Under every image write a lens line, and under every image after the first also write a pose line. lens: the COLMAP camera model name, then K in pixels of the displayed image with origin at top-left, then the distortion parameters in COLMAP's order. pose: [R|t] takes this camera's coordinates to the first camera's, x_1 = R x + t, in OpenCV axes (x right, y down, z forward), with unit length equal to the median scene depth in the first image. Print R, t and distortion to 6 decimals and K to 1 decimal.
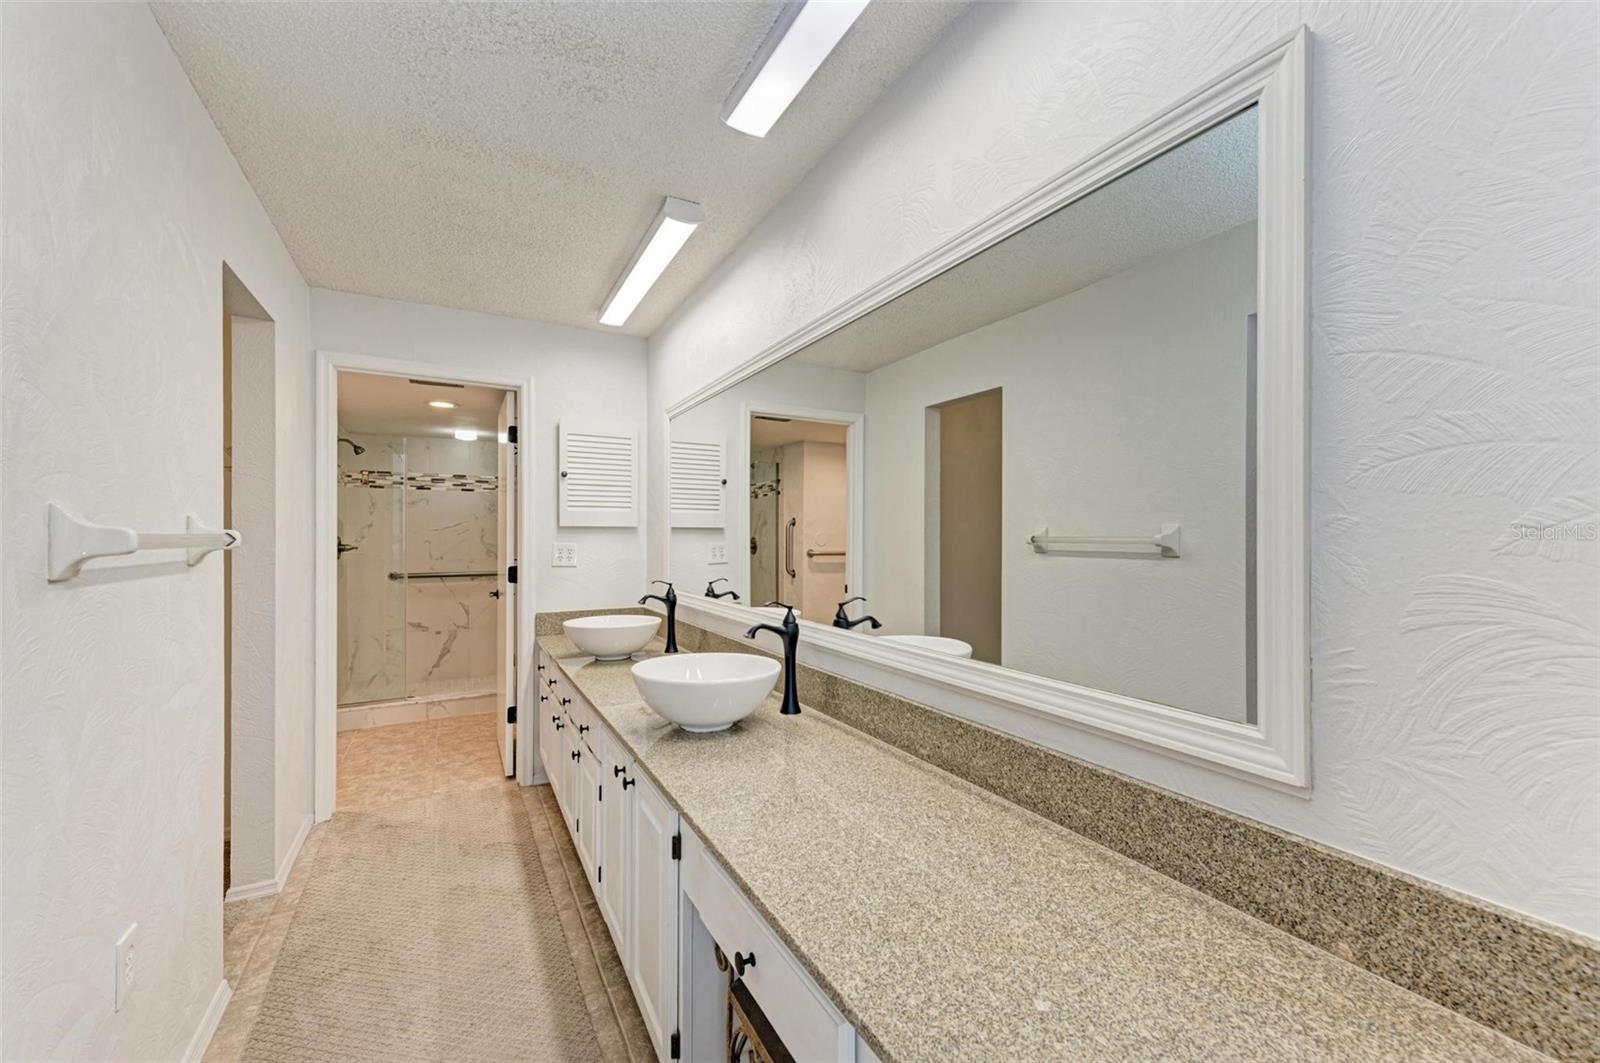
lens RADIAL K [[636.6, 0, 801.4], [0, 636.6, 536.2], [0, 0, 1]] dist [0.014295, -0.000505]
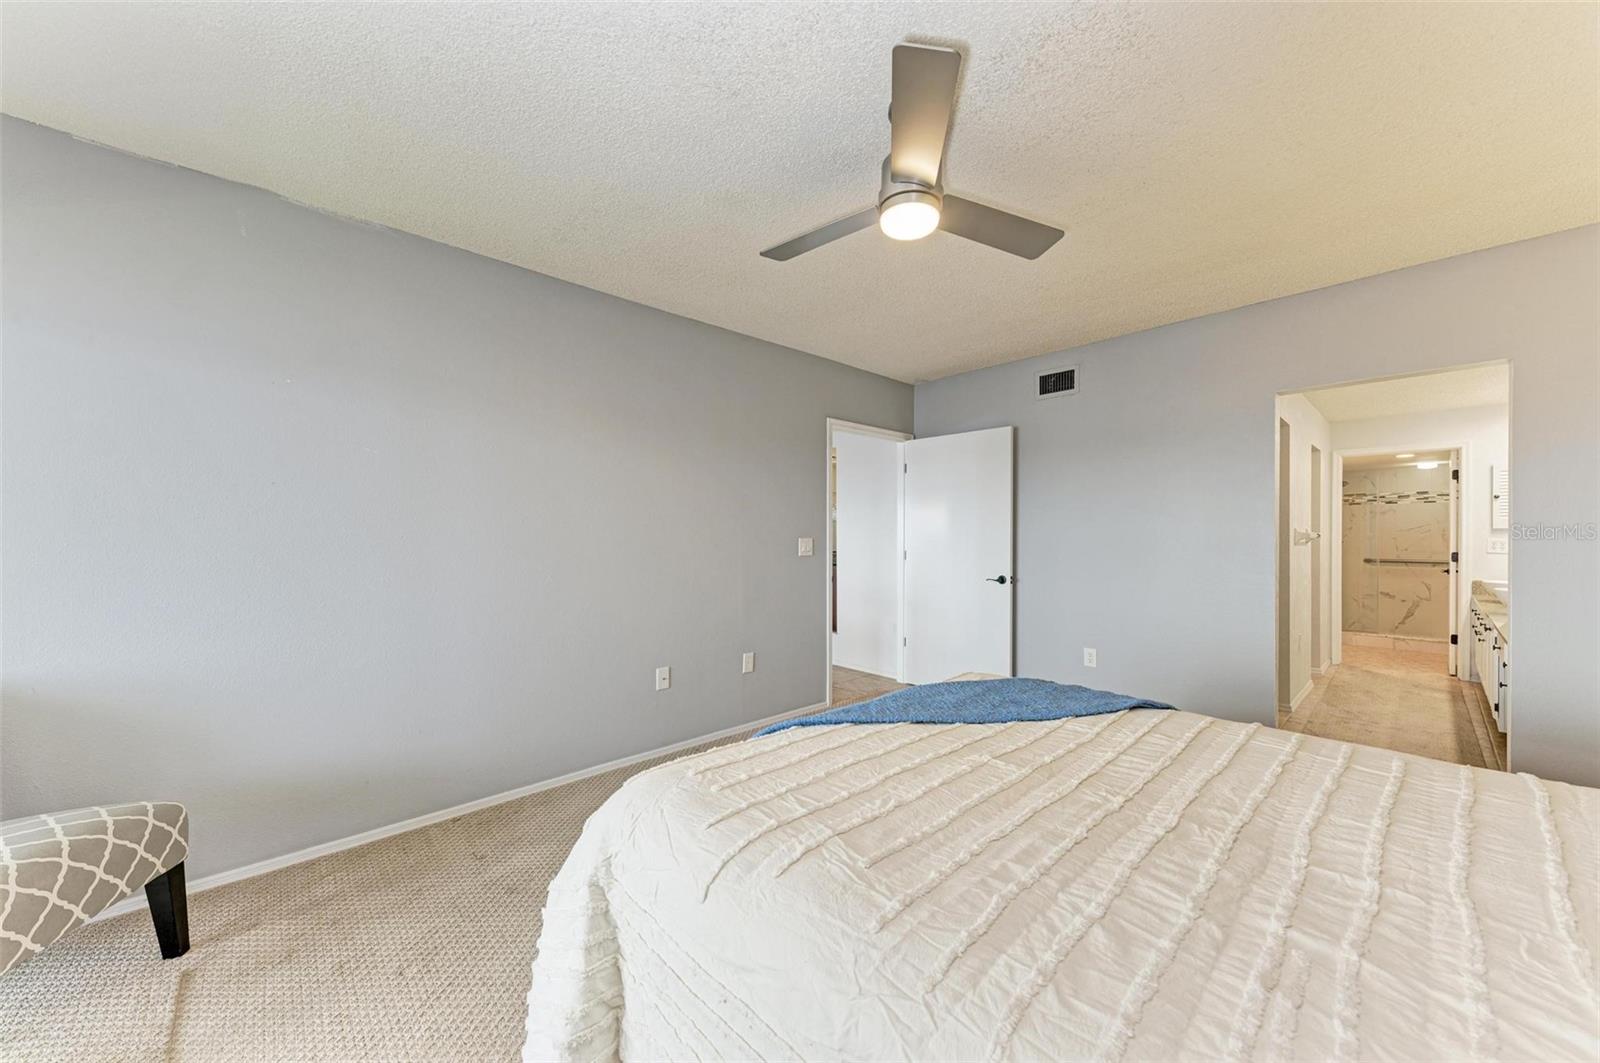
lens RADIAL K [[559.1, 0, 803.1], [0, 559.1, 535.4], [0, 0, 1]] dist [0.027519, -0.011871]
pose [[0.231571, 0.002735, -0.972814, 0.616322], [-0.001295, 0.999996, 0.002504, 0.000501], [0.972817, 0.000680, 0.231574, -1.039242]]
